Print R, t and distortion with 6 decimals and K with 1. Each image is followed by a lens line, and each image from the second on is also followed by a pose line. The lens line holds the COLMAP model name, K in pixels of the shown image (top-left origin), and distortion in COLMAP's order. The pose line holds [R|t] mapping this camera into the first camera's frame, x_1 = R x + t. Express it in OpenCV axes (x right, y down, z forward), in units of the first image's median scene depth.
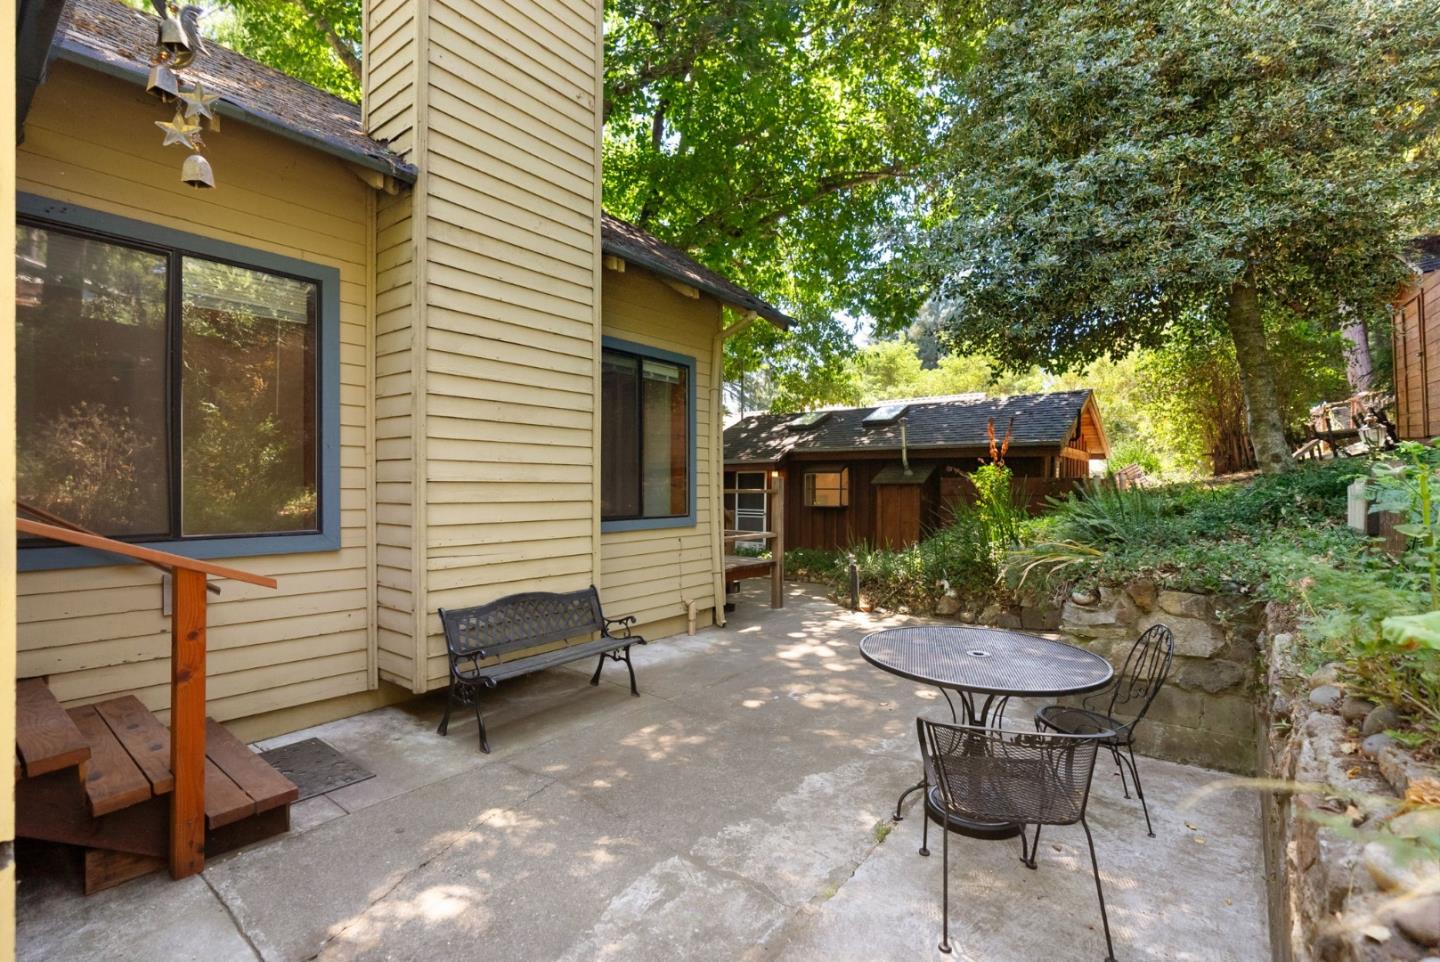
lens RADIAL K [[654.2, 0, 720.0], [0, 654.2, 481.0], [0, 0, 1]] dist [-0.001149, 0.000099]
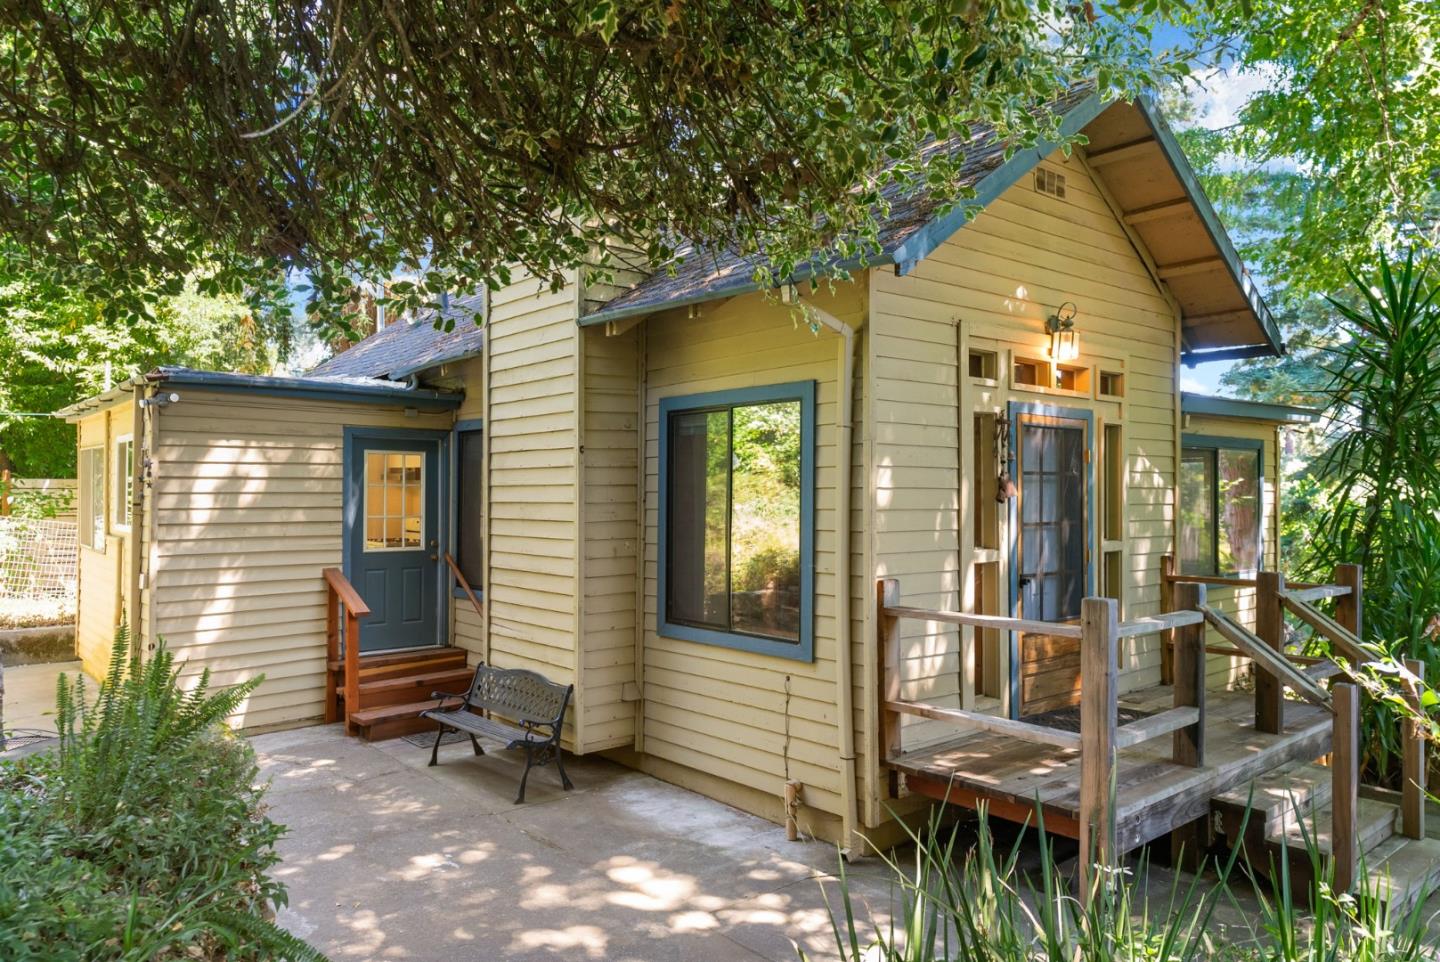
lens RADIAL K [[1048.2, 0, 720.0], [0, 1048.2, 481.0], [0, 0, 1]] dist [0.003960, 0.001781]
pose [[-0.167509, -0.012073, -0.985797, 1.297178], [0.003016, 0.999914, -0.012759, -0.118279], [0.985866, -0.005111, -0.167458, 1.491956]]
